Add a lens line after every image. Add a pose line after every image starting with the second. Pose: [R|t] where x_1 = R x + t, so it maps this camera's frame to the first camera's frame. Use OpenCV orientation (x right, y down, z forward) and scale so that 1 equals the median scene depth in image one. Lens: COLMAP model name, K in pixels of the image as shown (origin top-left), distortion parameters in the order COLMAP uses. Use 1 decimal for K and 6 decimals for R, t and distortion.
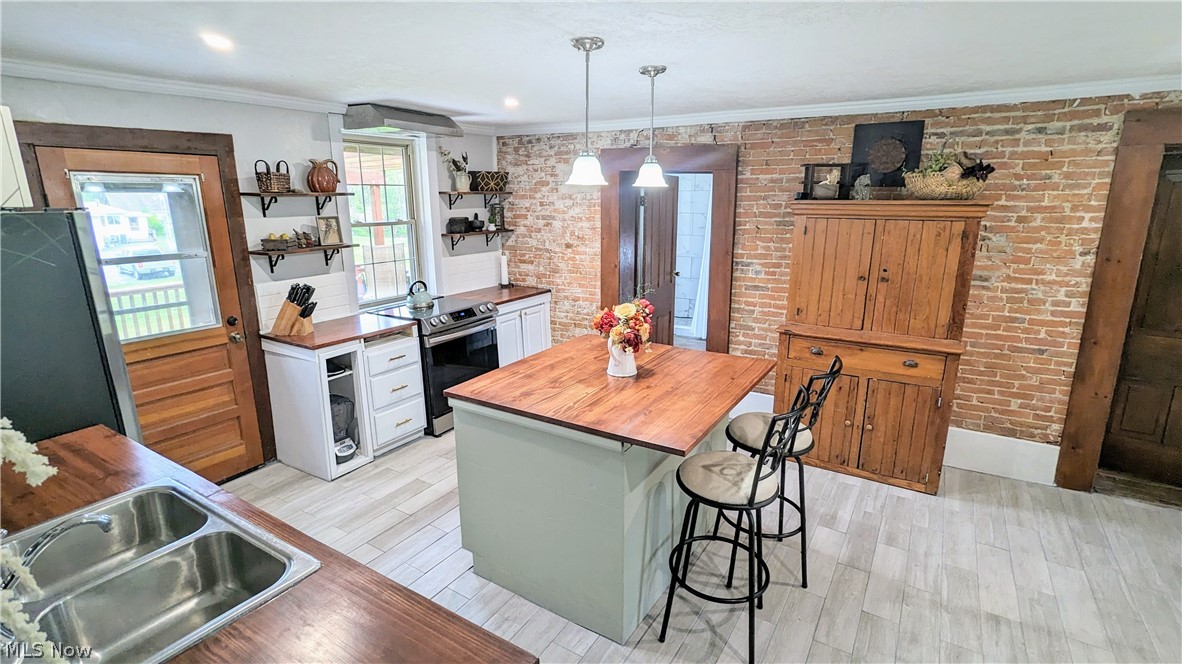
lens RADIAL K [[557.8, 0, 588.2], [0, 557.8, 333.3], [0, 0, 1]] dist [-0.000605, 0.000585]
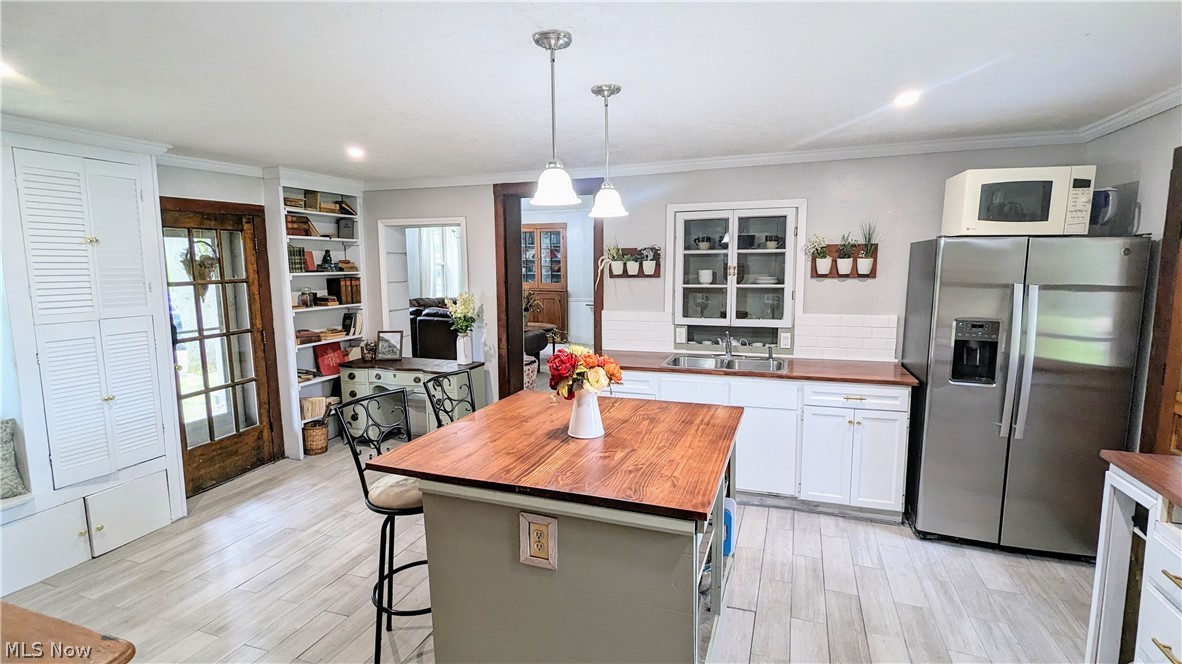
lens RADIAL K [[557.8, 0, 585.2], [0, 557.8, 335.4], [0, 0, 1]] dist [-0.000605, 0.000585]
pose [[-0.978618, 0.041772, -0.201401, 0.179566], [-0.034683, 0.931628, 0.361754, -0.293193], [0.202742, 0.361005, -0.910259, 1.378464]]
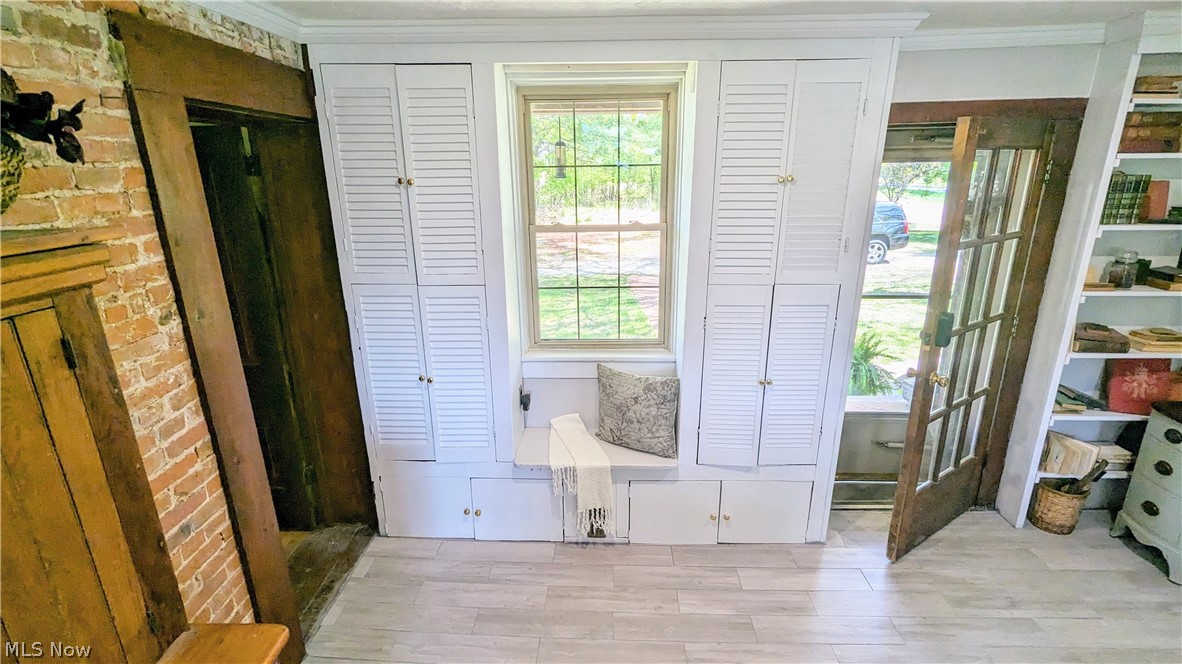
lens RADIAL K [[557.8, 0, 586.8], [0, 557.8, 331.7], [0, 0, 1]] dist [-0.000605, 0.000585]
pose [[-0.502077, -0.238547, 0.831272, 0.297000], [0.221117, 0.893848, 0.390056, -0.230389], [-0.836077, 0.379647, -0.396034, 0.857904]]
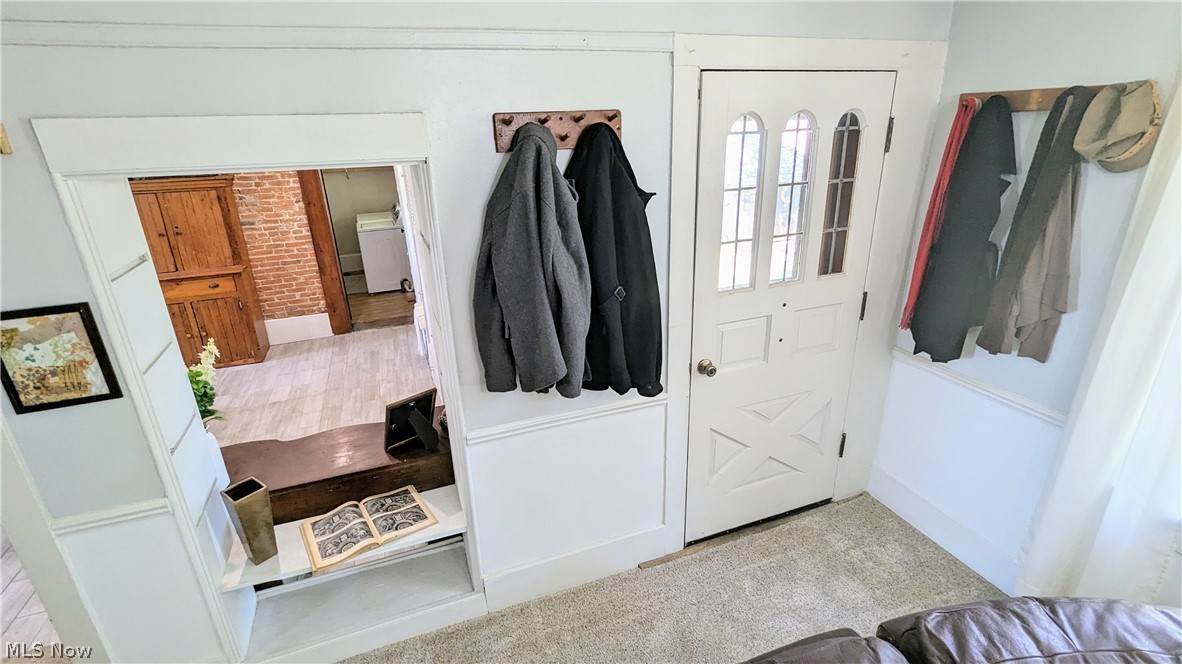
lens RADIAL K [[557.8, 0, 591.6], [0, 557.8, 333.7], [0, 0, 1]] dist [-0.000605, 0.000585]
pose [[0.607320, -0.289271, 0.739922, 0.034291], [0.217513, 0.956312, 0.195335, 0.107522], [-0.764101, 0.042312, 0.643708, -0.782495]]
